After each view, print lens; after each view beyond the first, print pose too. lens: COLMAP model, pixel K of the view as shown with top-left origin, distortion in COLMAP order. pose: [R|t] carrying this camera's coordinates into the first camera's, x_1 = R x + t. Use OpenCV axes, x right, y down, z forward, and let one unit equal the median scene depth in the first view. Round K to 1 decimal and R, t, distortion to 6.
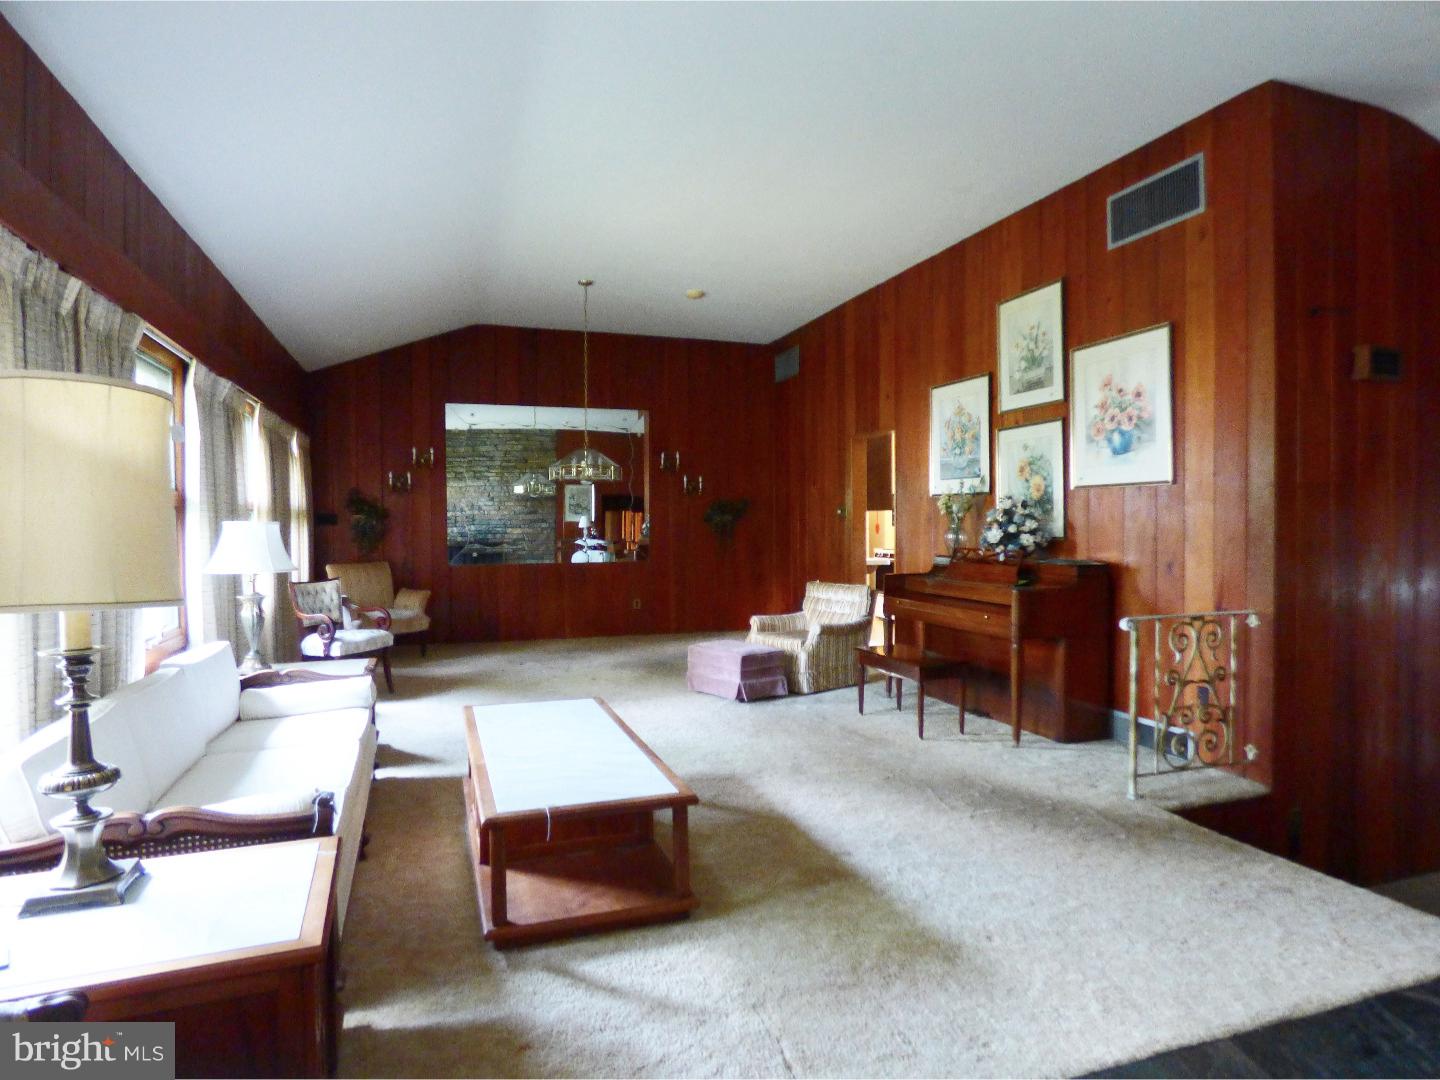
lens RADIAL K [[872.3, 0, 722.6], [0, 872.3, 539.8], [0, 0, 1]] dist [-0.004832, 0.000562]
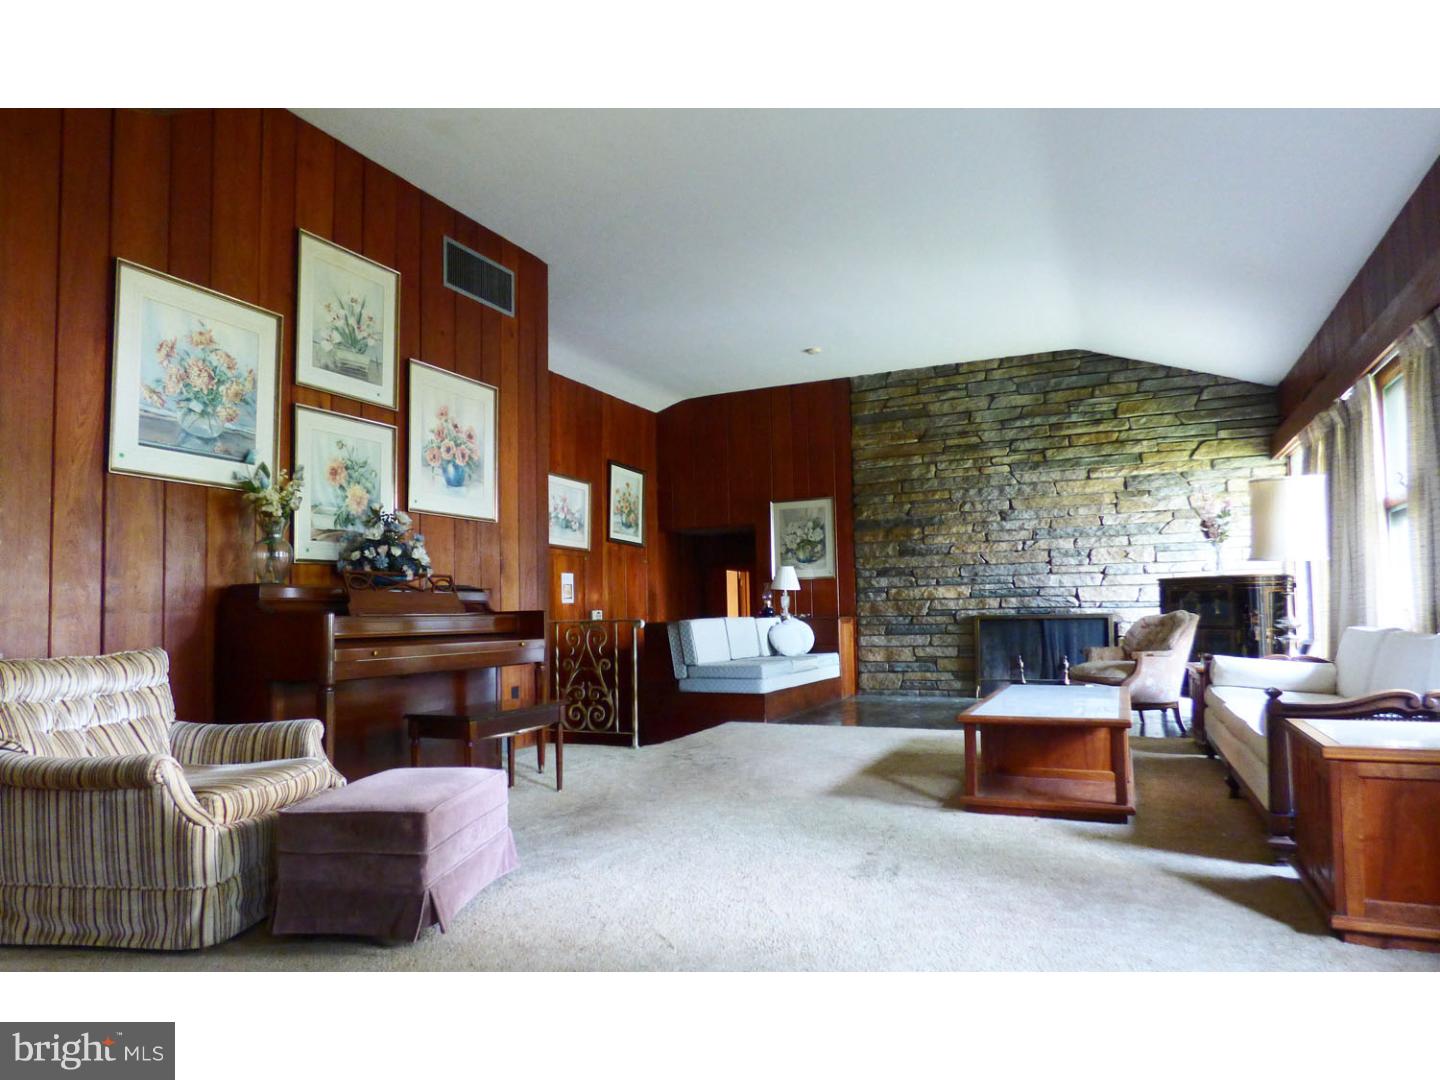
lens RADIAL K [[872.3, 0, 719.5], [0, 872.3, 544.4], [0, 0, 1]] dist [-0.004832, 0.000562]
pose [[-0.719630, 0.062354, 0.691553, -0.451692], [0.024908, 0.997637, -0.064033, 0.042404], [-0.693911, -0.028855, -0.719482, 1.415952]]
